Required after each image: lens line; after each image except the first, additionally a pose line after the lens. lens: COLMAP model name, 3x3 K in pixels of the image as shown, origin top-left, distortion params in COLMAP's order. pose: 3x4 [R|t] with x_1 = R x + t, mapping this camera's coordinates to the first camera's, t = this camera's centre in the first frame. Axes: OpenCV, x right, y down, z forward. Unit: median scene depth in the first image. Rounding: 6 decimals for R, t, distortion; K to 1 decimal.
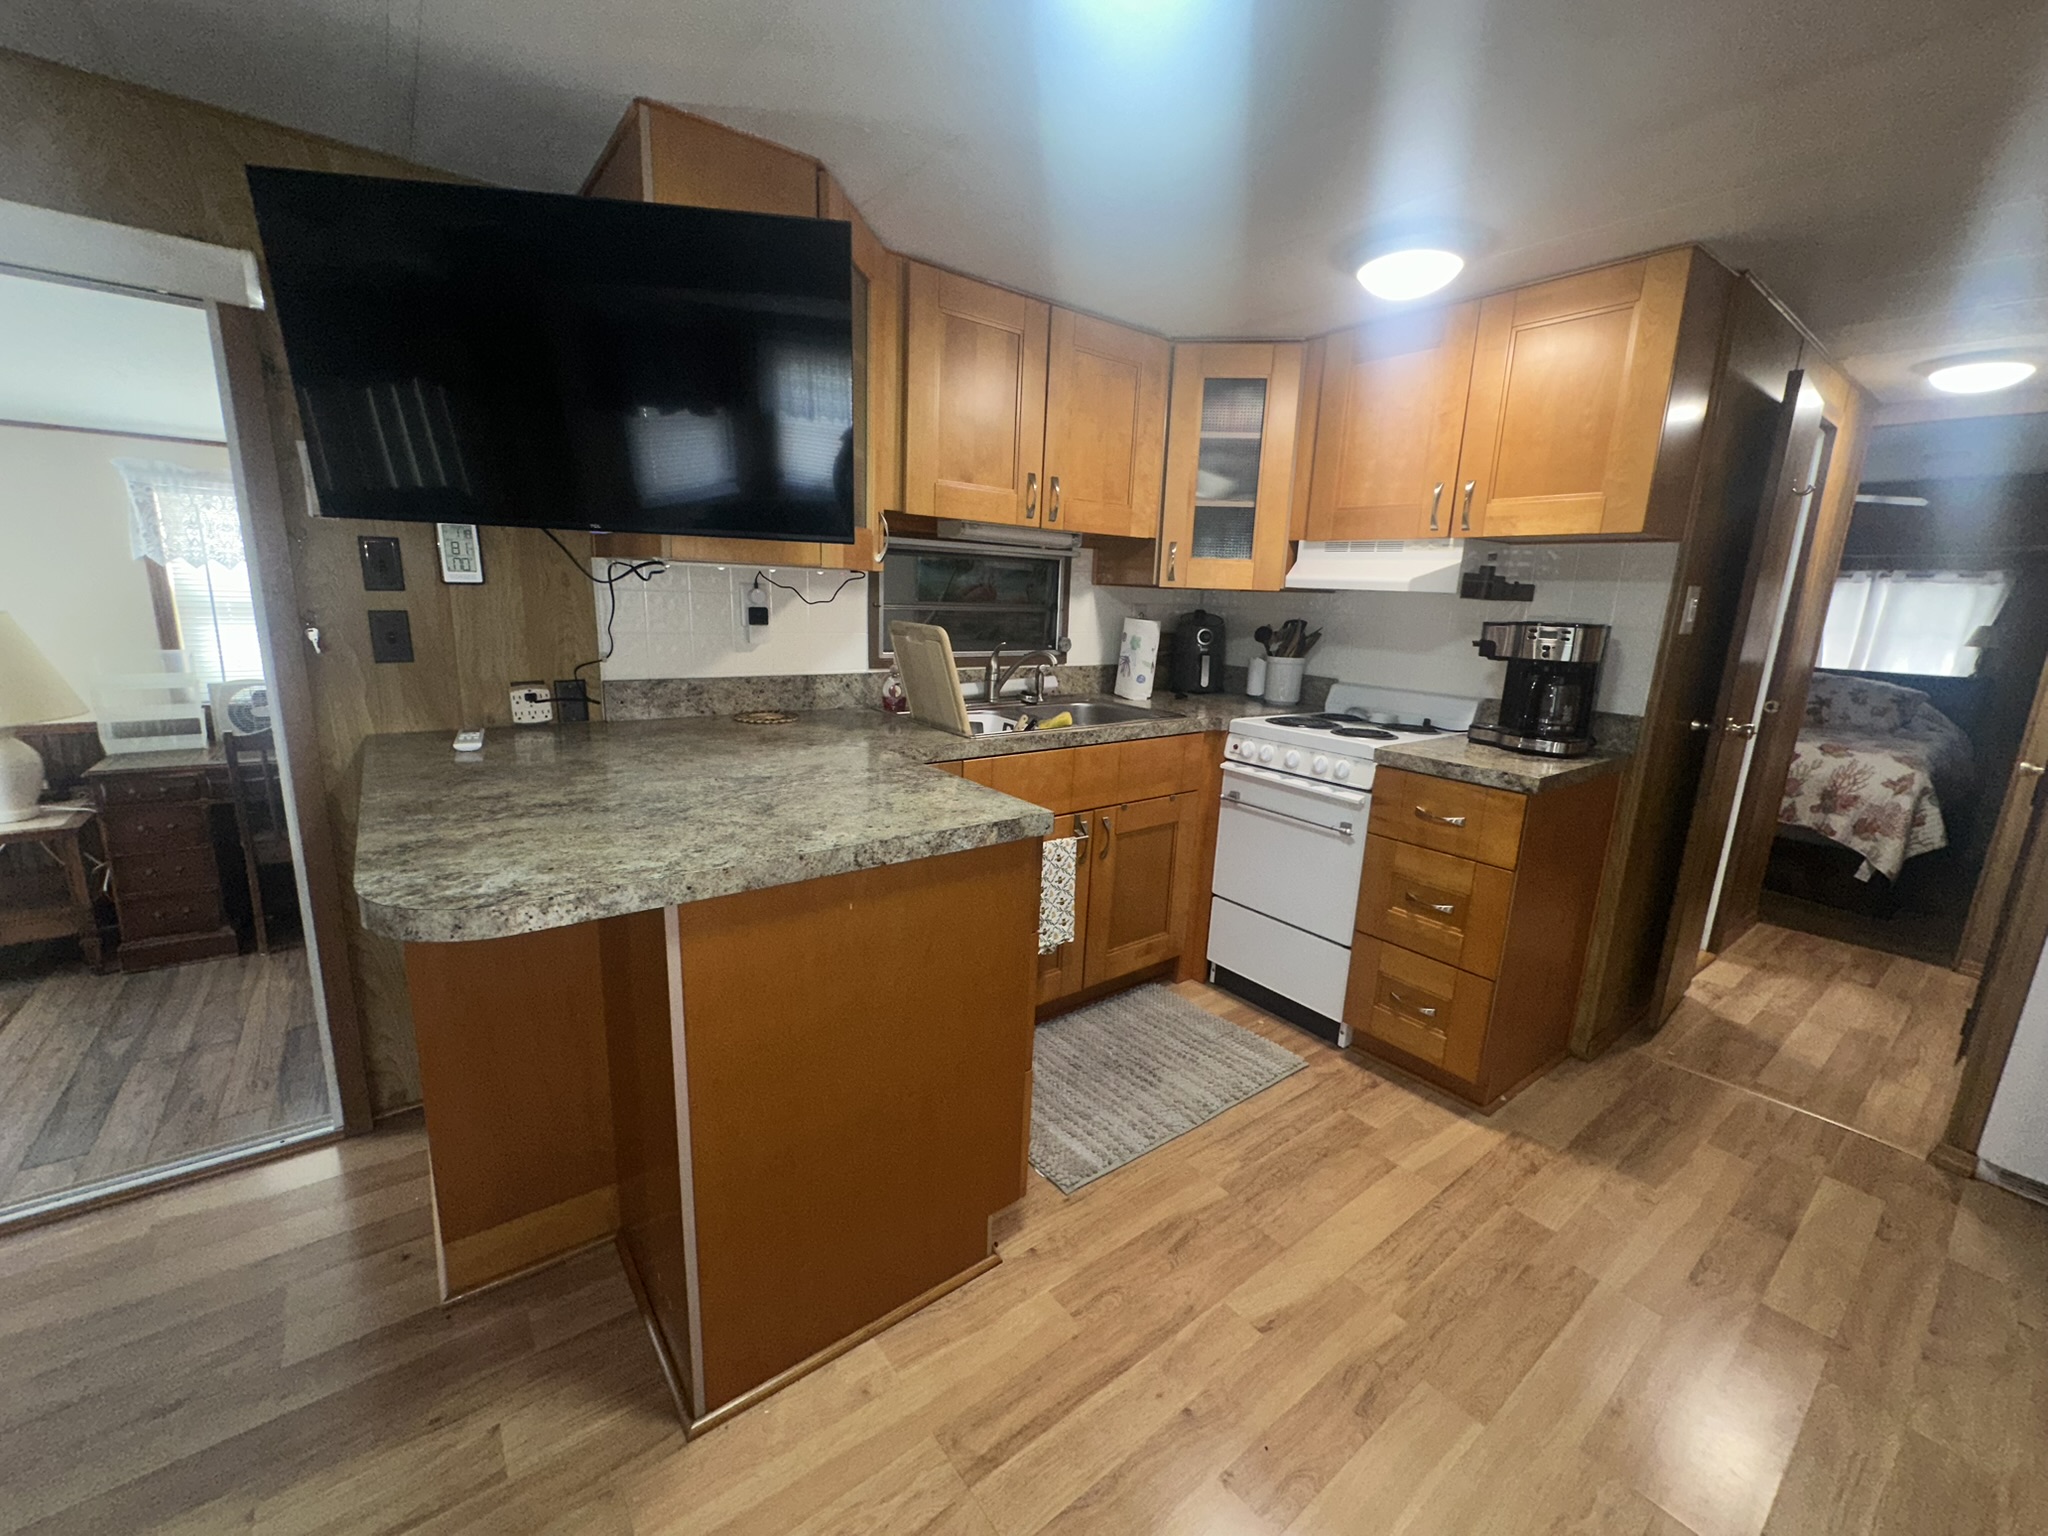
lens RADIAL K [[818.3, 0, 1030.5], [0, 818.3, 772.0], [0, 0, 1]] dist [-0.001774, 0.000021]
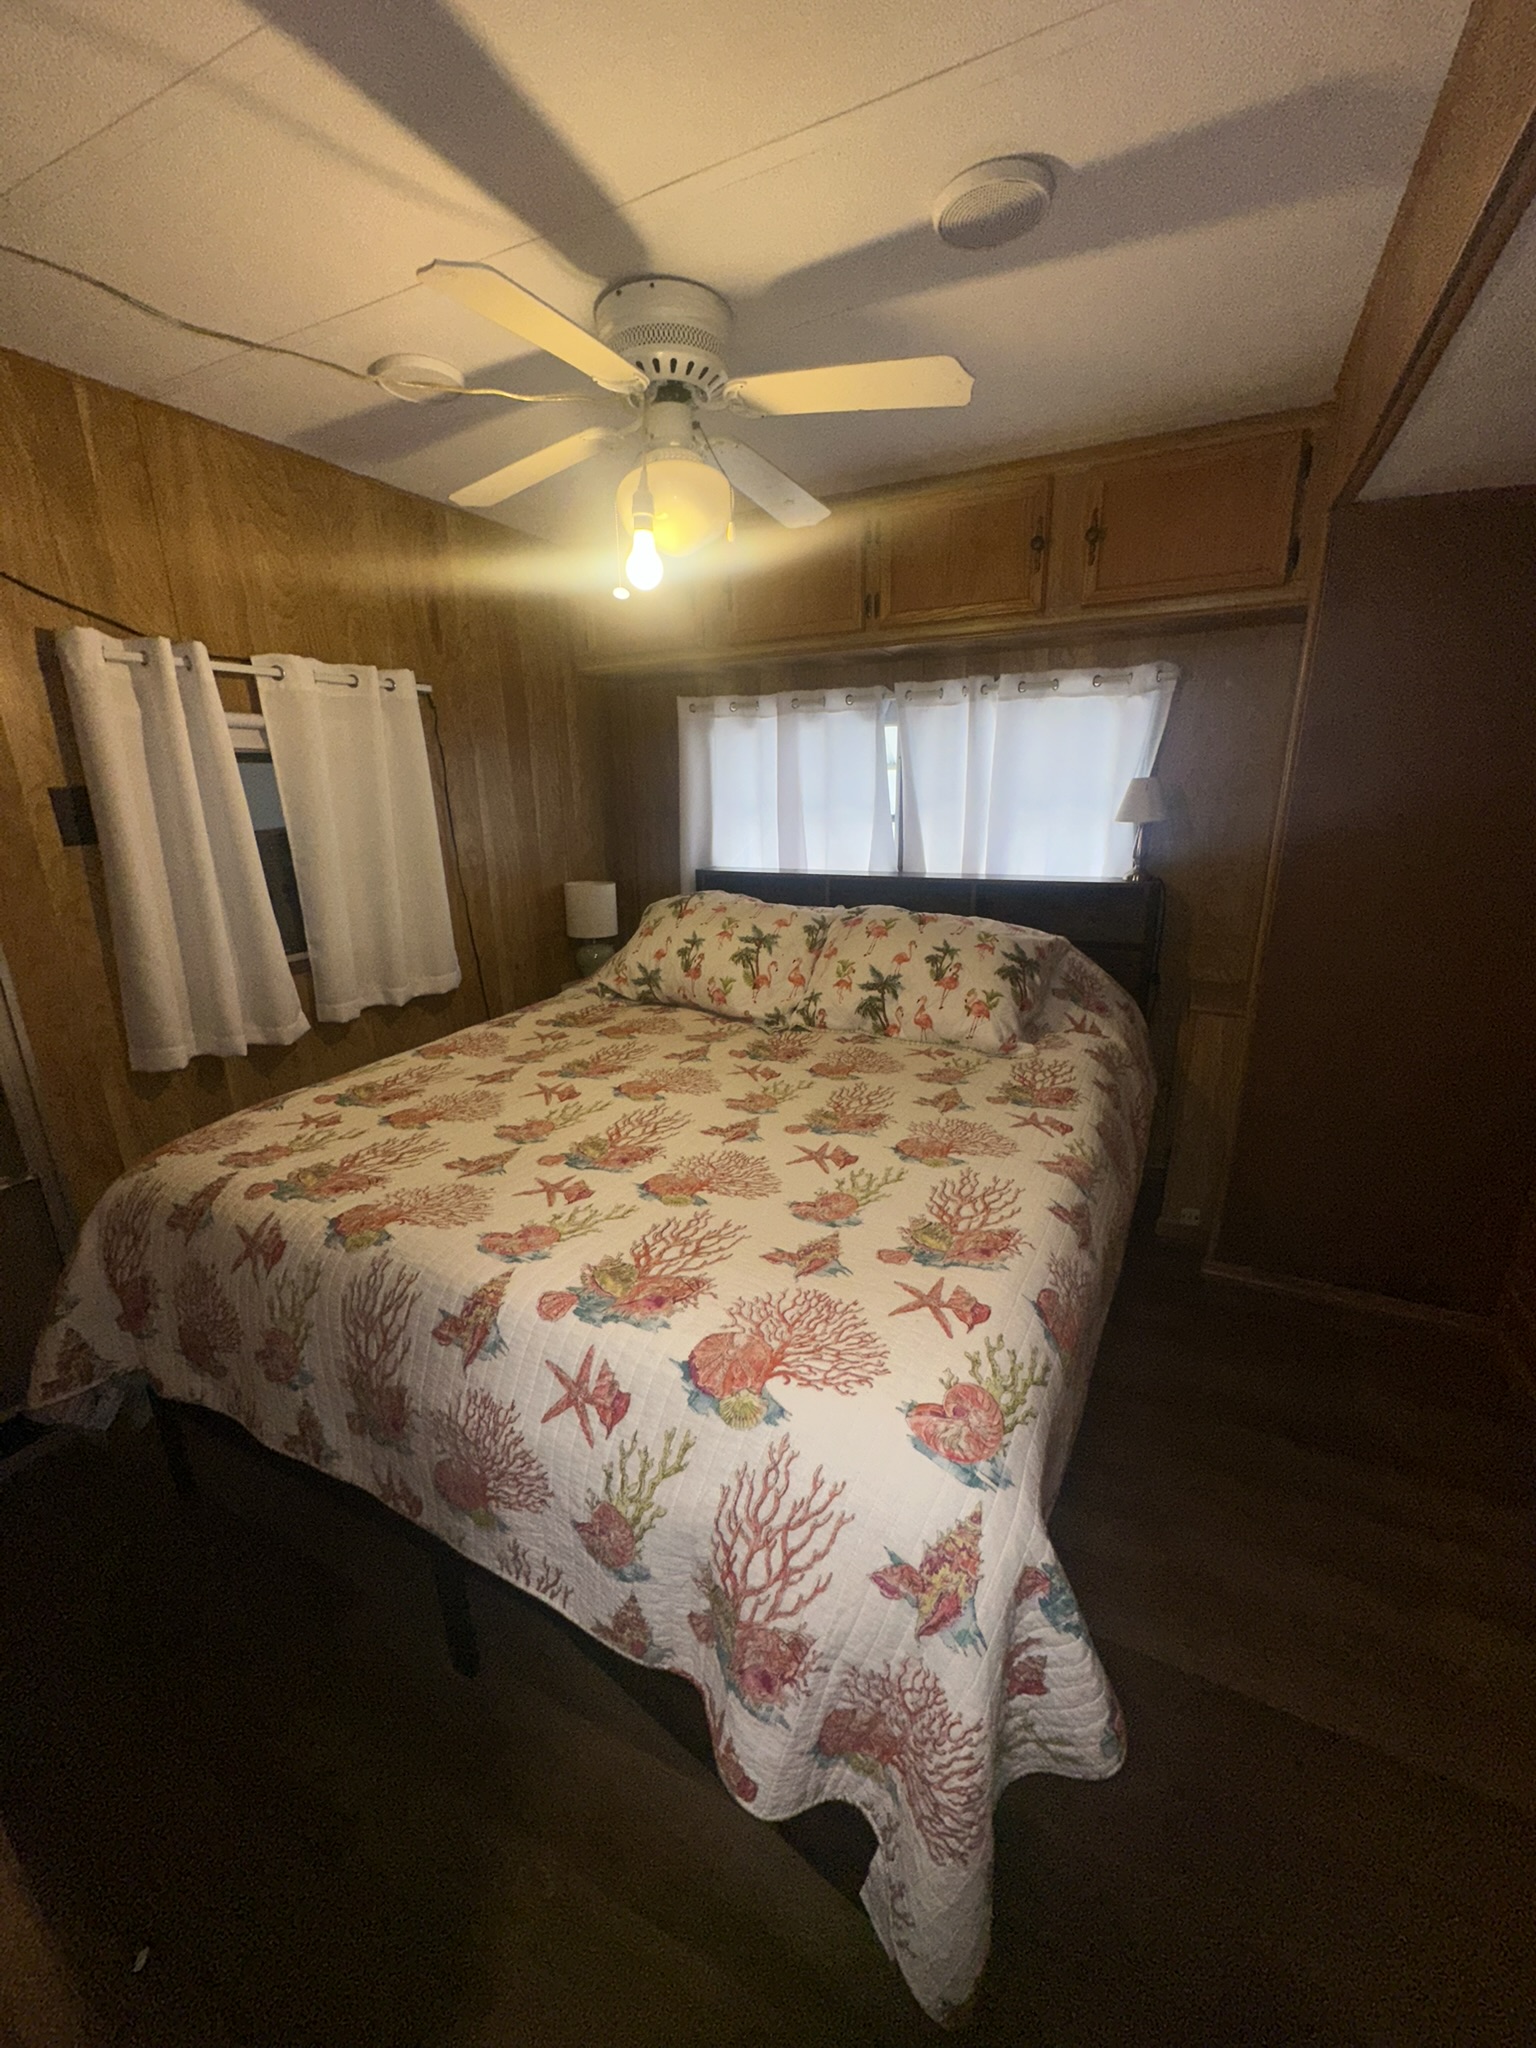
lens RADIAL K [[818.3, 0, 771.2], [0, 818.3, 1026.3], [0, 0, 1]] dist [-0.001774, 0.000021]
pose [[0.897725, -0.176734, 0.403554, 1.528946], [0.144845, 0.983488, 0.108497, -0.244152], [-0.416065, -0.038947, 0.908500, 1.315212]]
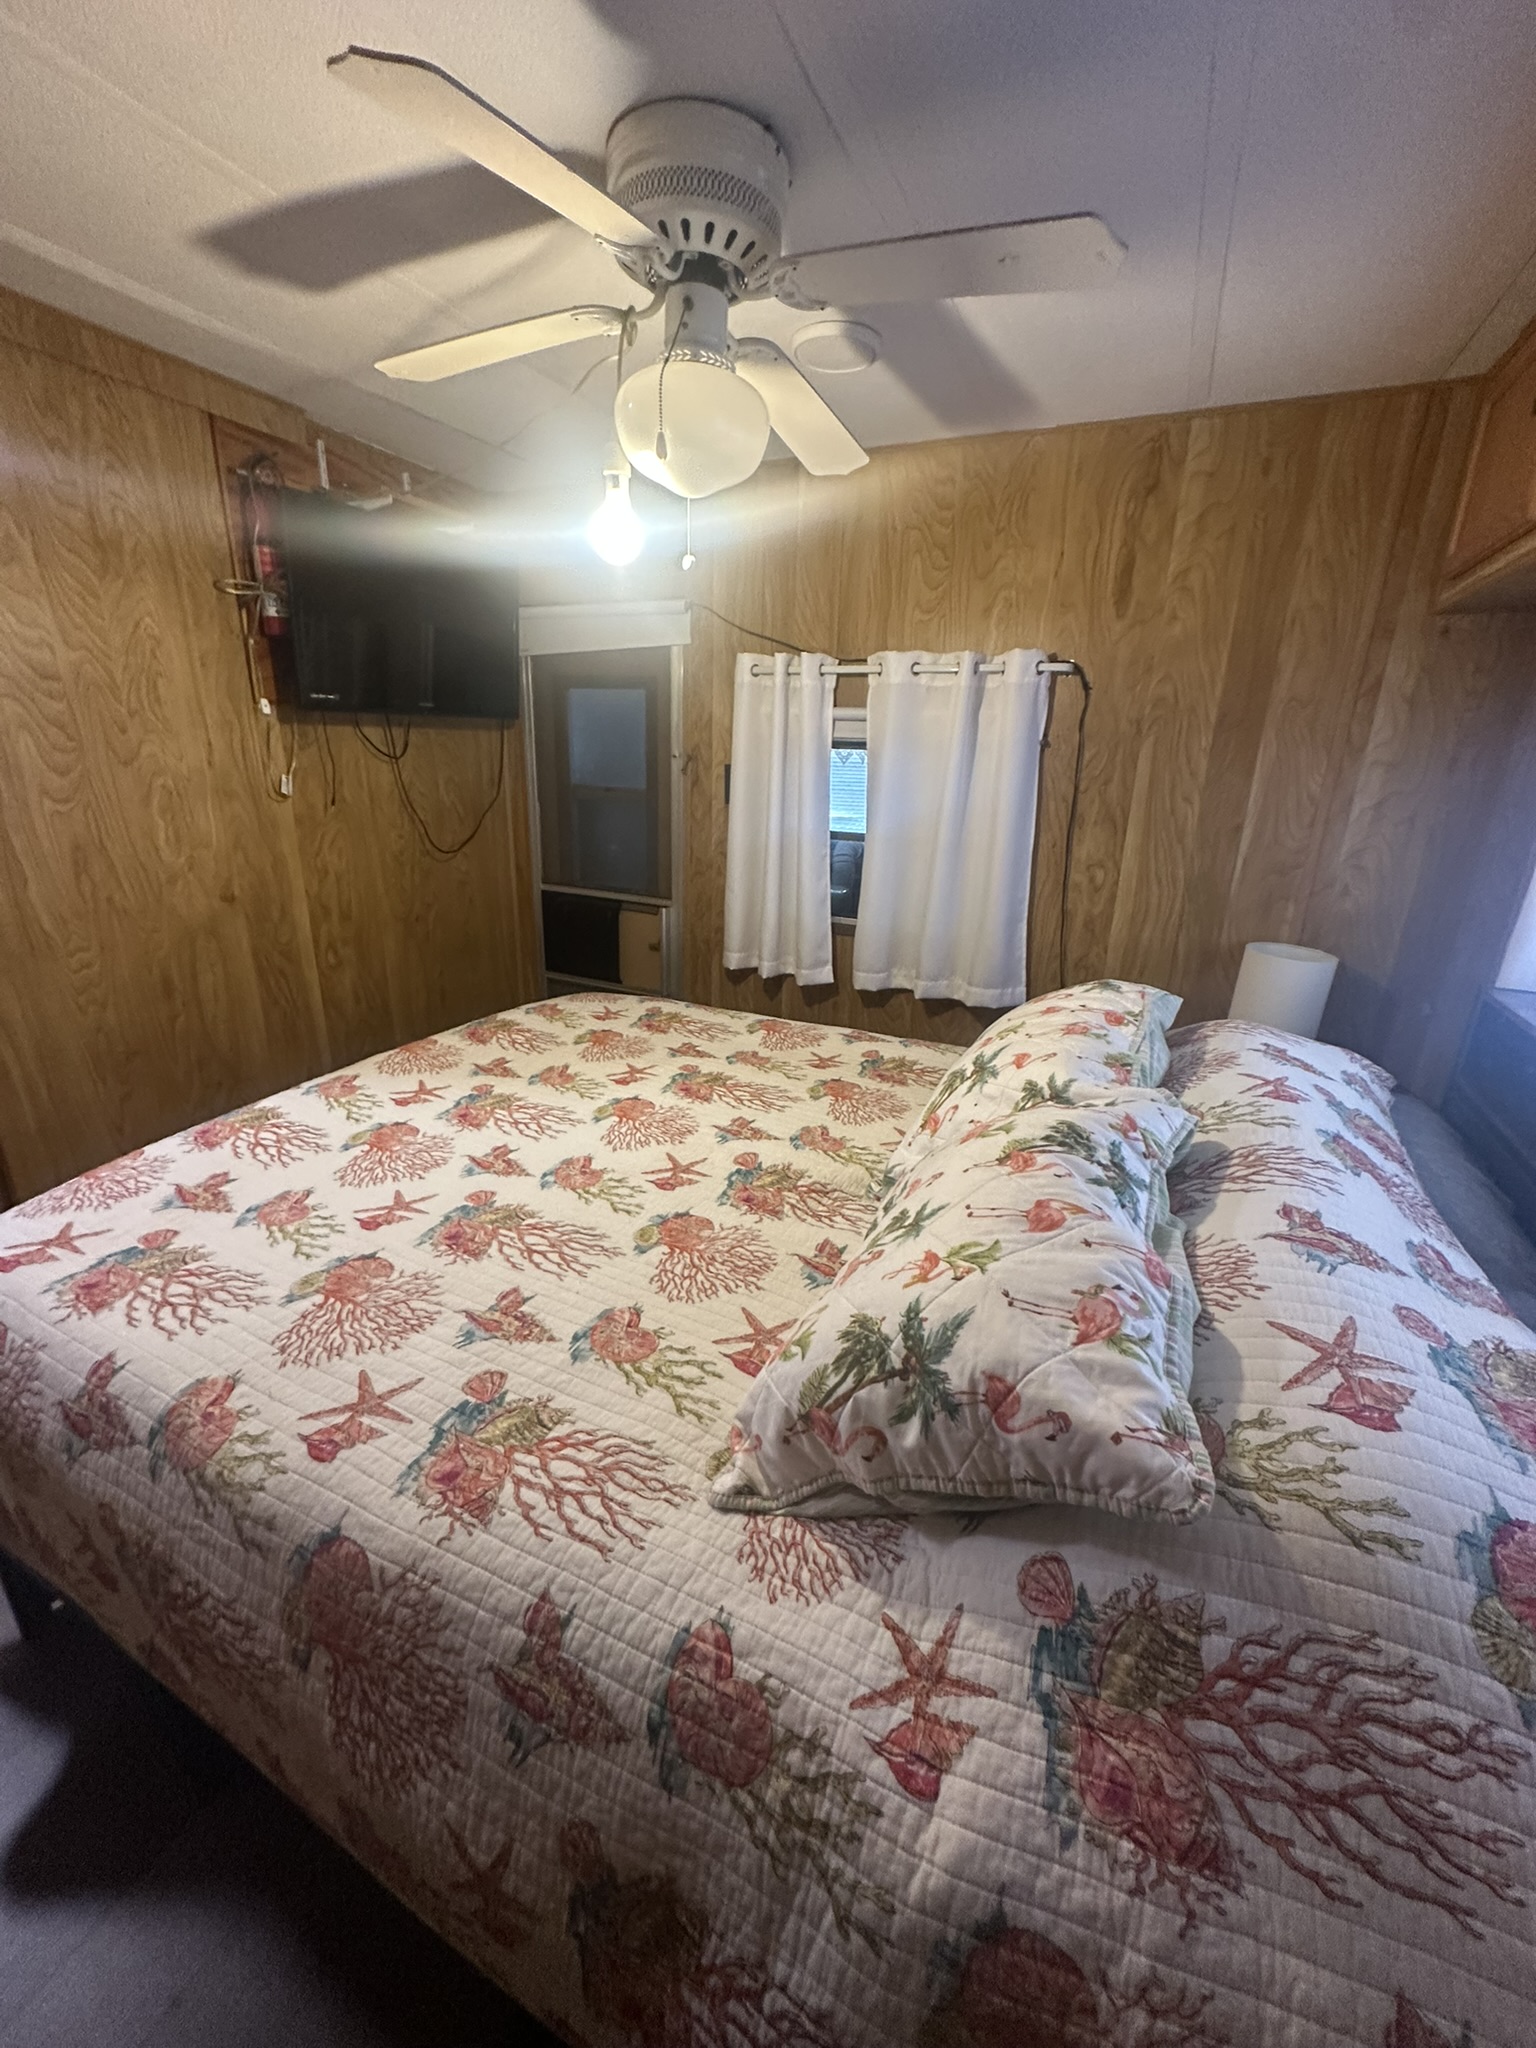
lens RADIAL K [[816.5, 0, 764.3], [0, 816.5, 1030.6], [0, 0, 1]] dist [-0.002485, -0.000180]
pose [[0.462833, 0.268342, -0.844854, 2.320192], [-0.200808, 0.960043, 0.194920, -0.346805], [0.863401, 0.079438, 0.498225, 1.771070]]
